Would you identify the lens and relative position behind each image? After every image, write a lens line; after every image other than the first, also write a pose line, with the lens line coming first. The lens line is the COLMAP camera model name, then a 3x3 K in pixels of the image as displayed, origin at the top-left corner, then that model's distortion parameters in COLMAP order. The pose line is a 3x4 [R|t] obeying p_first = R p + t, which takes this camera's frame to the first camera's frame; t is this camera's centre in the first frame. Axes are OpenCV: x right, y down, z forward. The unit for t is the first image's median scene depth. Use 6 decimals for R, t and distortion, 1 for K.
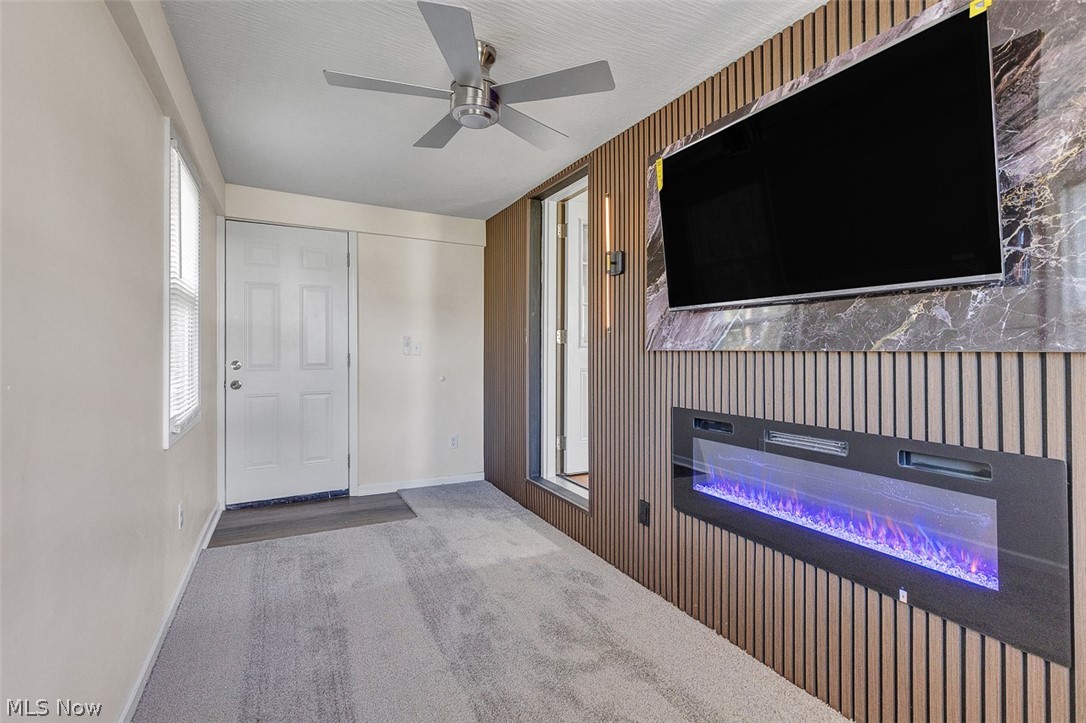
lens RADIAL K [[499.6, 0, 541.2], [0, 499.6, 362.6], [0, 0, 1]] dist [0.011869, -0.001176]
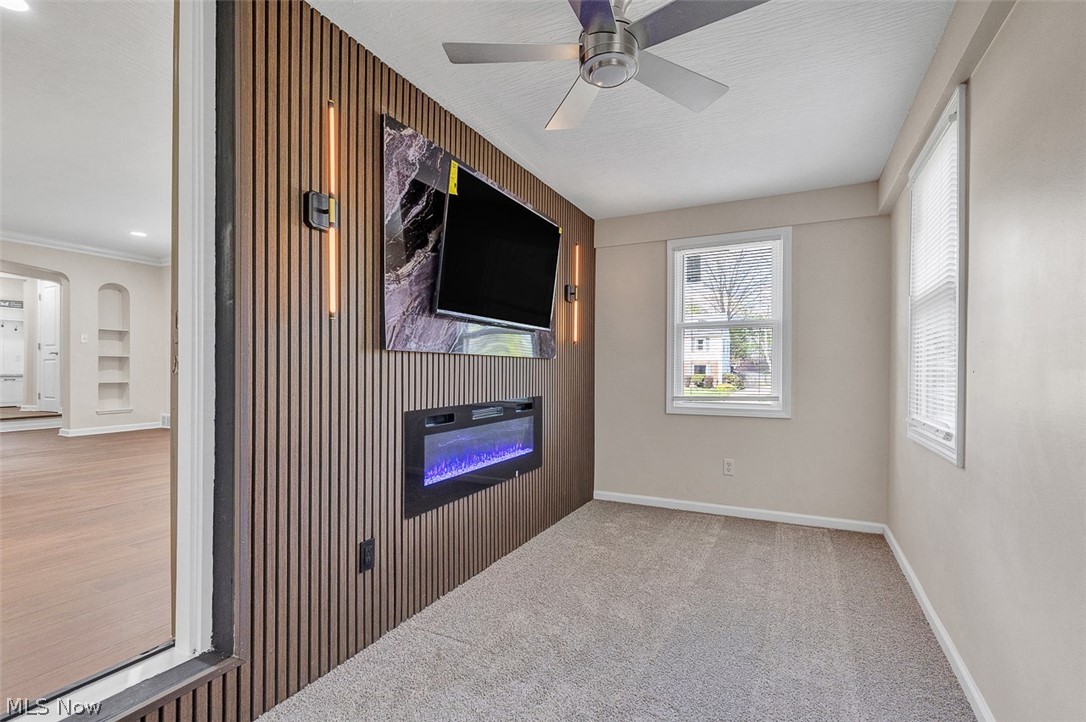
lens RADIAL K [[494.6, 0, 541.3], [0, 494.6, 375.8], [0, 0, 1]] dist [0.007432, -0.000160]
pose [[-0.582636, -0.029012, 0.812215, -0.637561], [-0.001266, 0.999394, 0.034790, -0.010867], [-0.812732, 0.019242, -0.582320, 1.343059]]
